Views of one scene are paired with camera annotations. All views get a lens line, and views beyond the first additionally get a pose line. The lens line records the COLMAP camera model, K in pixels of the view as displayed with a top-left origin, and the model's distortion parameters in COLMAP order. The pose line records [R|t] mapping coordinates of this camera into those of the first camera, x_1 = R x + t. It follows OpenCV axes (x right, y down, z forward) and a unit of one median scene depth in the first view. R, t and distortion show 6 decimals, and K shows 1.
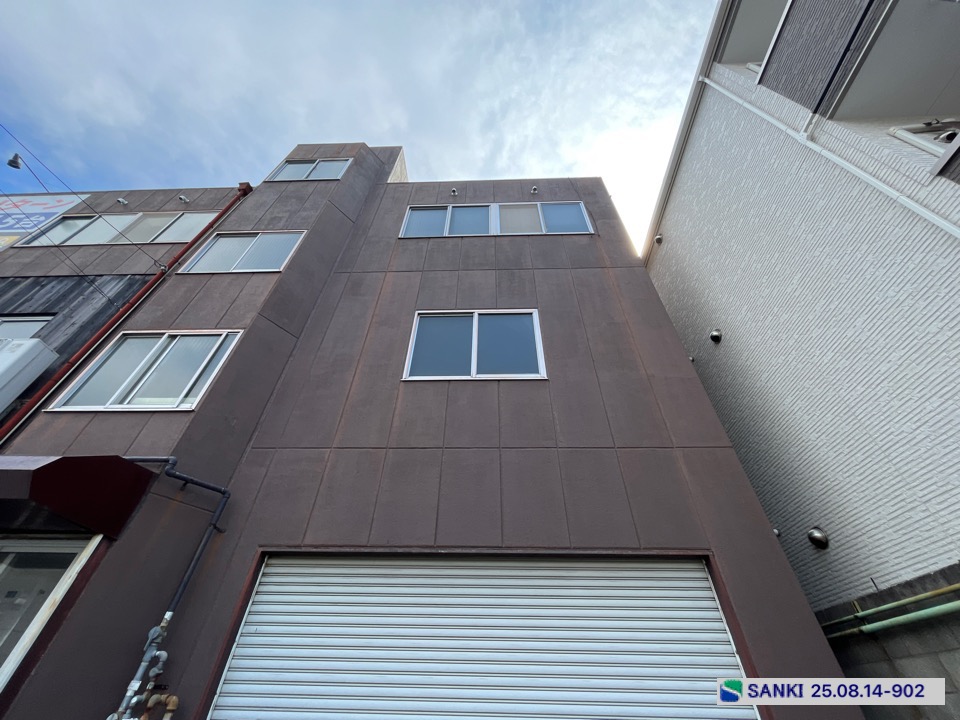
lens RADIAL K [[386.9, 0, 477.1], [0, 386.9, 360.1], [0, 0, 1]] dist [-0.002953, 0.000581]
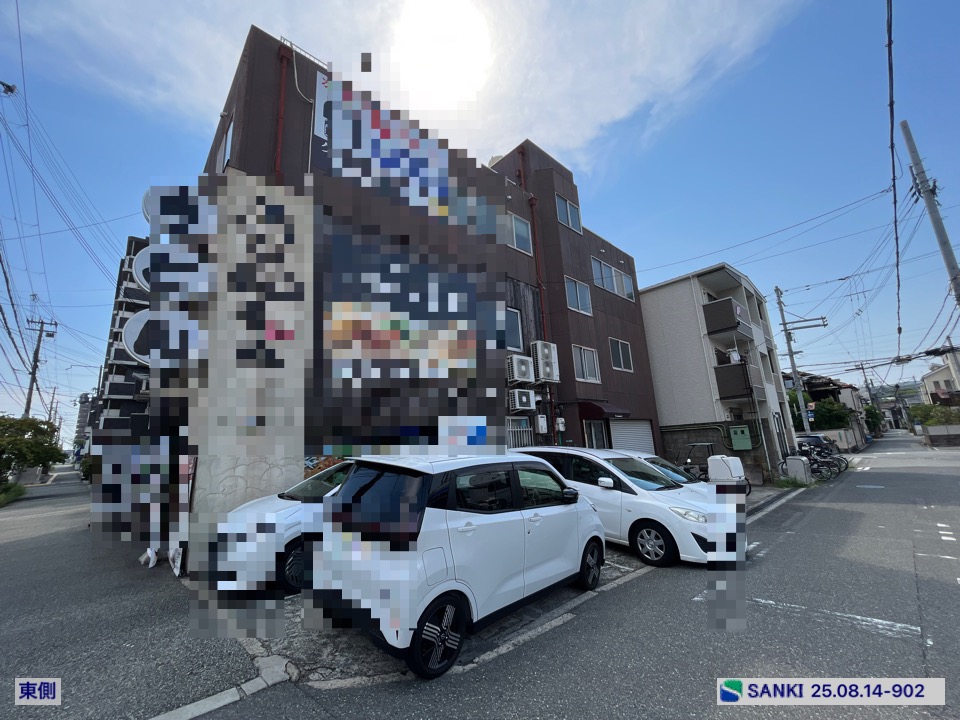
lens RADIAL K [[386.9, 0, 476.6], [0, 386.9, 360.7], [0, 0, 1]] dist [-0.002953, 0.000581]
pose [[0.709131, 0.093995, 0.698783, -4.430355], [-0.430178, 0.842918, 0.323165, -0.760762], [-0.558641, -0.529768, 0.638174, -0.527023]]
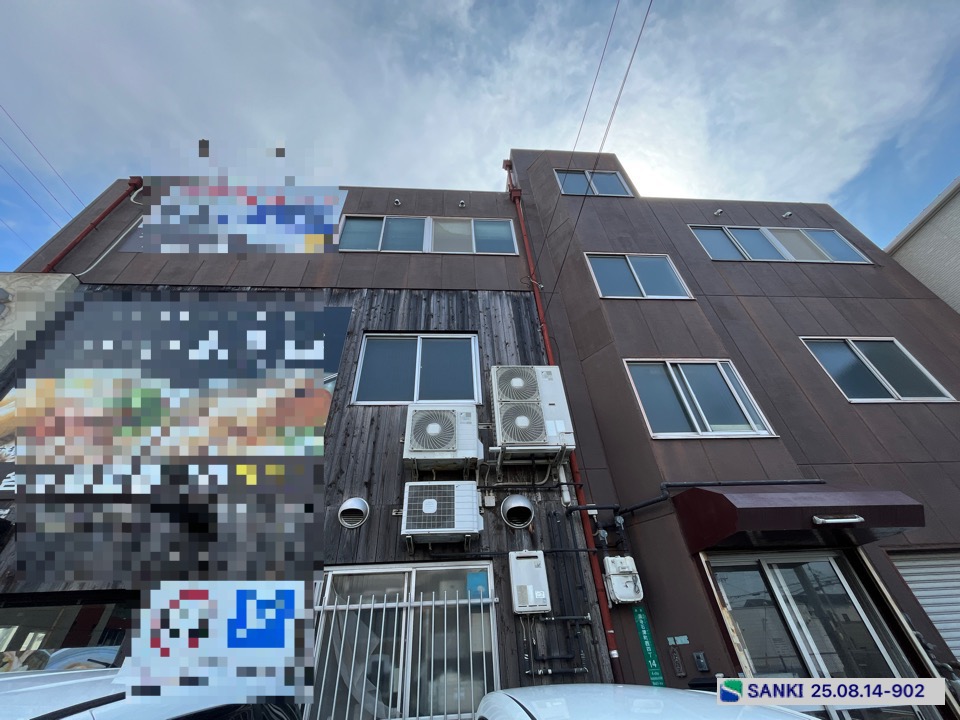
lens RADIAL K [[386.9, 0, 477.2], [0, 386.9, 359.9], [0, 0, 1]] dist [-0.002953, 0.000581]
pose [[0.993550, 0.009614, 0.112987, -2.004597], [-0.016814, 0.997875, 0.062943, -0.184015], [-0.112142, -0.064437, 0.991601, -0.064270]]
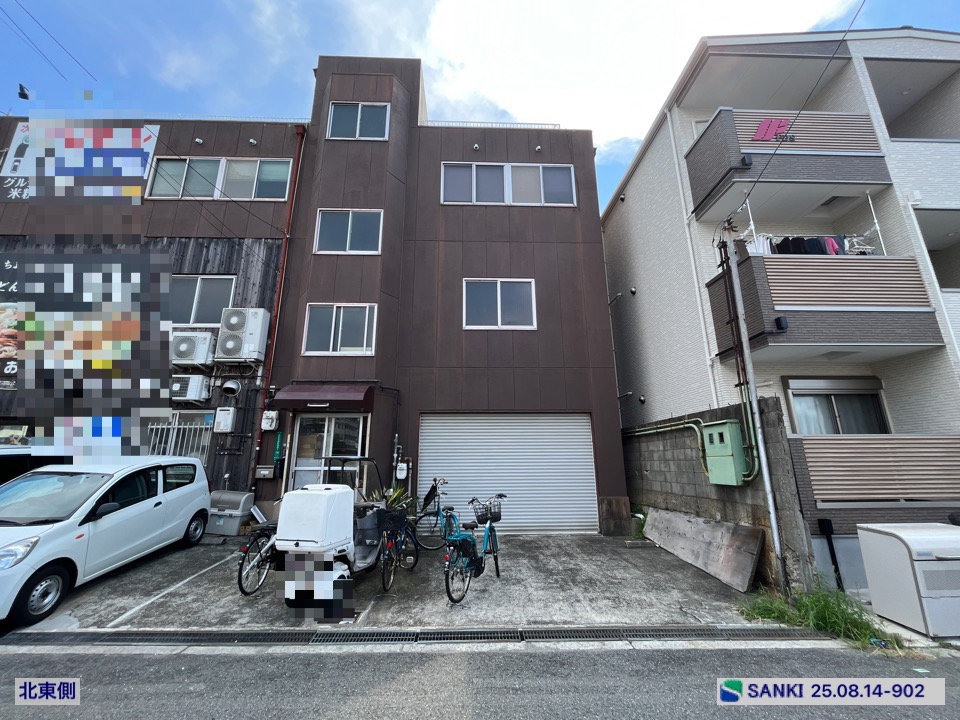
lens RADIAL K [[386.9, 0, 477.0], [0, 386.9, 359.9], [0, 0, 1]] dist [-0.002953, 0.000581]
pose [[0.997287, -0.005780, 0.073379, -0.361186], [-0.030005, 0.878399, 0.476985, -1.002179], [-0.067213, -0.477893, 0.875843, -1.053444]]
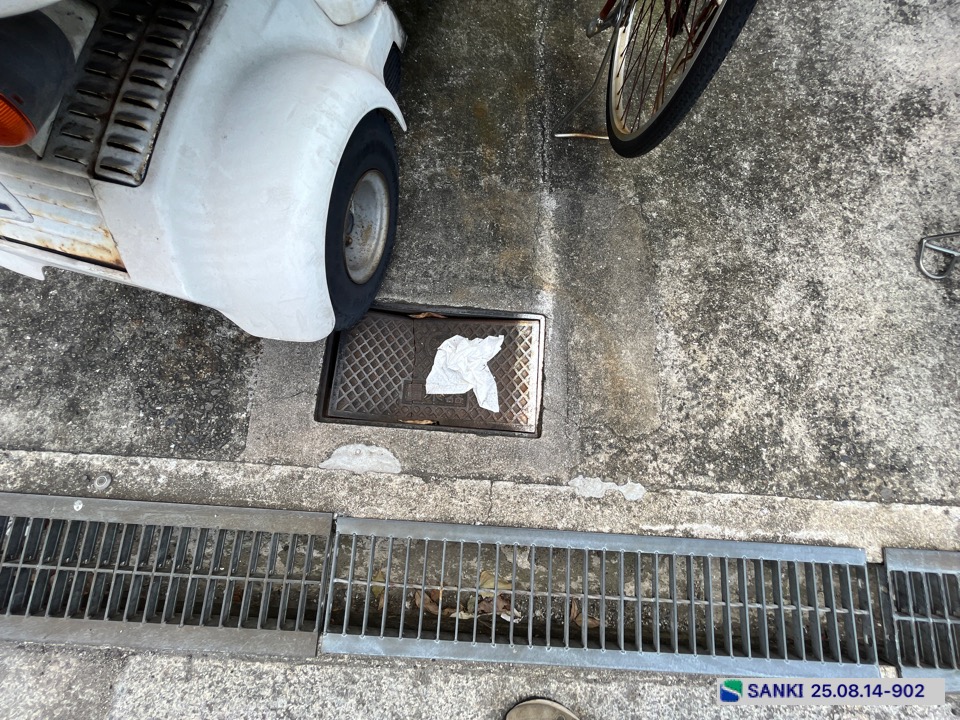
lens RADIAL K [[386.9, 0, 480.0], [0, 386.9, 360.1], [0, 0, 1]] dist [-0.002953, 0.000581]
pose [[0.999843, 0.016664, 0.006093, -0.669196], [0.001670, -0.430242, 0.902712, 0.076505], [0.017664, -0.902560, -0.430202, -0.258332]]
